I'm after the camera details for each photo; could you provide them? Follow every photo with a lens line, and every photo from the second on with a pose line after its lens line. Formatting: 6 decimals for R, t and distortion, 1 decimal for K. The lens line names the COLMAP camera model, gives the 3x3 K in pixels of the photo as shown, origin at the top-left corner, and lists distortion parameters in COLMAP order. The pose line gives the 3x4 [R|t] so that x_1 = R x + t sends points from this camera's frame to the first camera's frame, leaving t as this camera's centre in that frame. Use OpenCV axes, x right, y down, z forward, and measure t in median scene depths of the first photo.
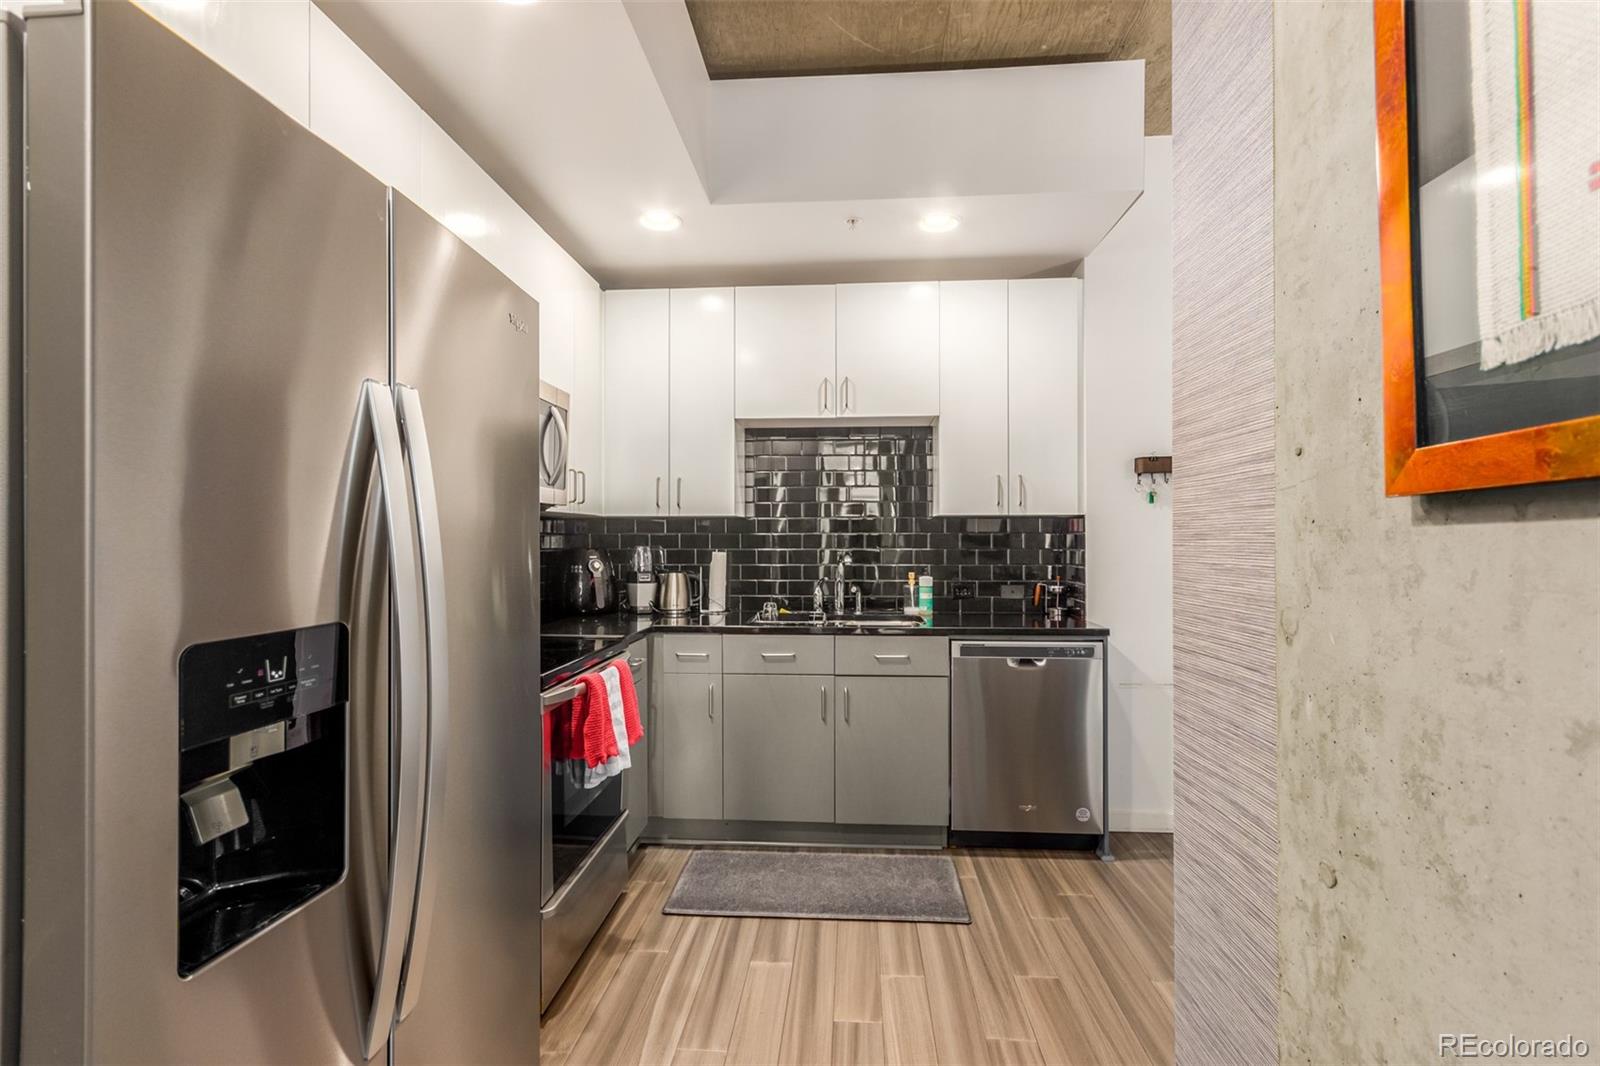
lens RADIAL K [[768.5, 0, 800.0], [0, 768.5, 533.0], [0, 0, 1]] dist [0.038073, 0.000444]
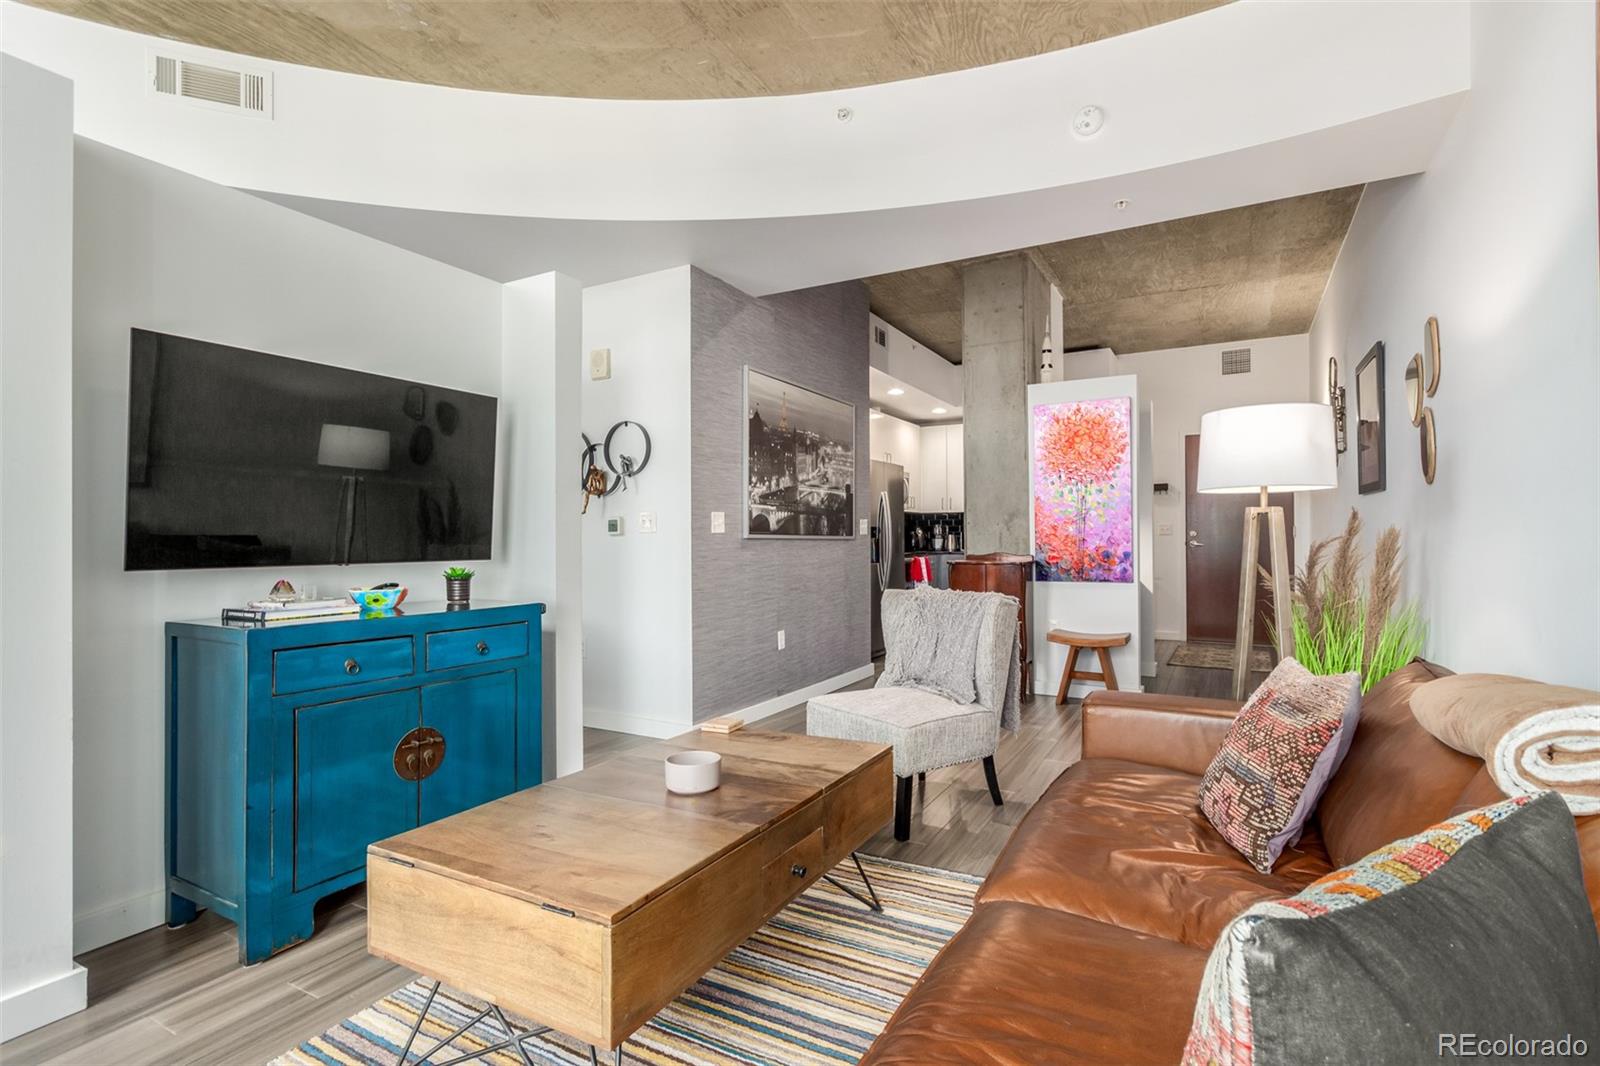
lens RADIAL K [[768.5, 0, 800.0], [0, 768.5, 533.0], [0, 0, 1]] dist [0.038073, 0.000444]
pose [[0.907832, -0.002935, -0.419323, 0.483057], [0.003481, 0.999994, 0.000537, 0.045632], [0.419319, -0.001947, 0.907837, -1.616381]]
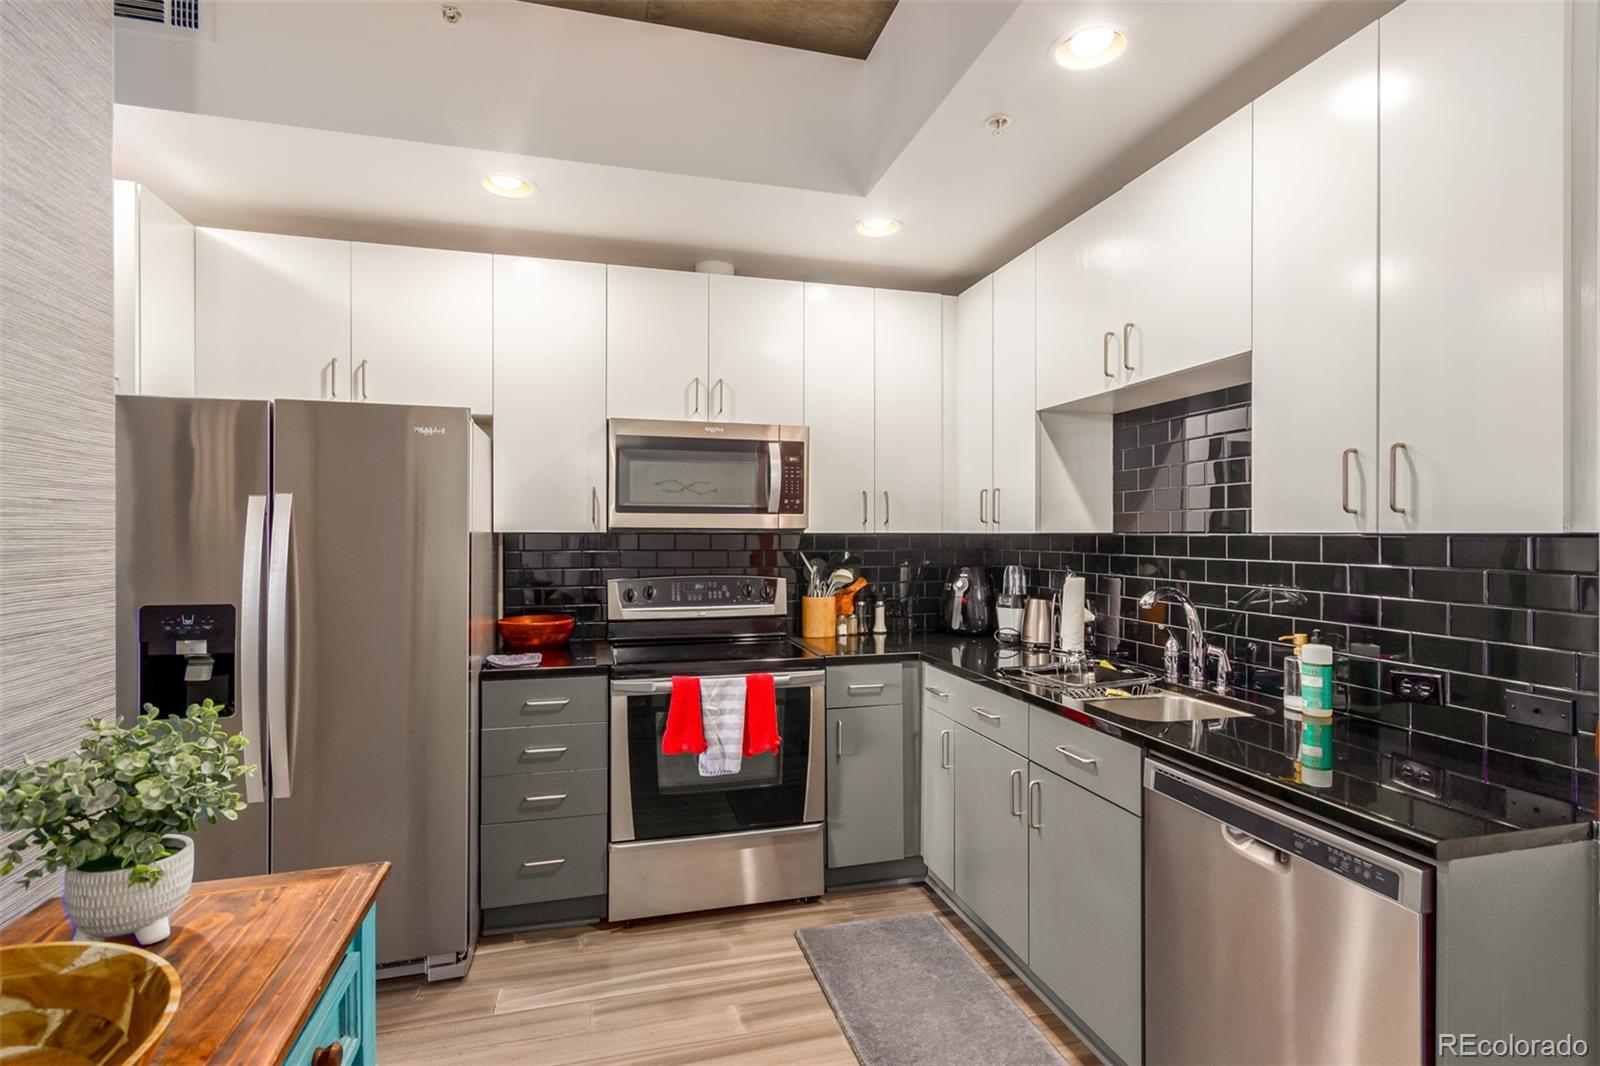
lens RADIAL K [[747.6, 0, 800.0], [0, 747.6, 533.0], [0, 0, 1]] dist [0.002169, 0.000593]
pose [[0.334300, -0.000407, -0.942467, 0.569764], [0.004171, 0.999991, 0.001047, -0.024442], [0.942457, -0.004281, 0.334299, 0.520683]]
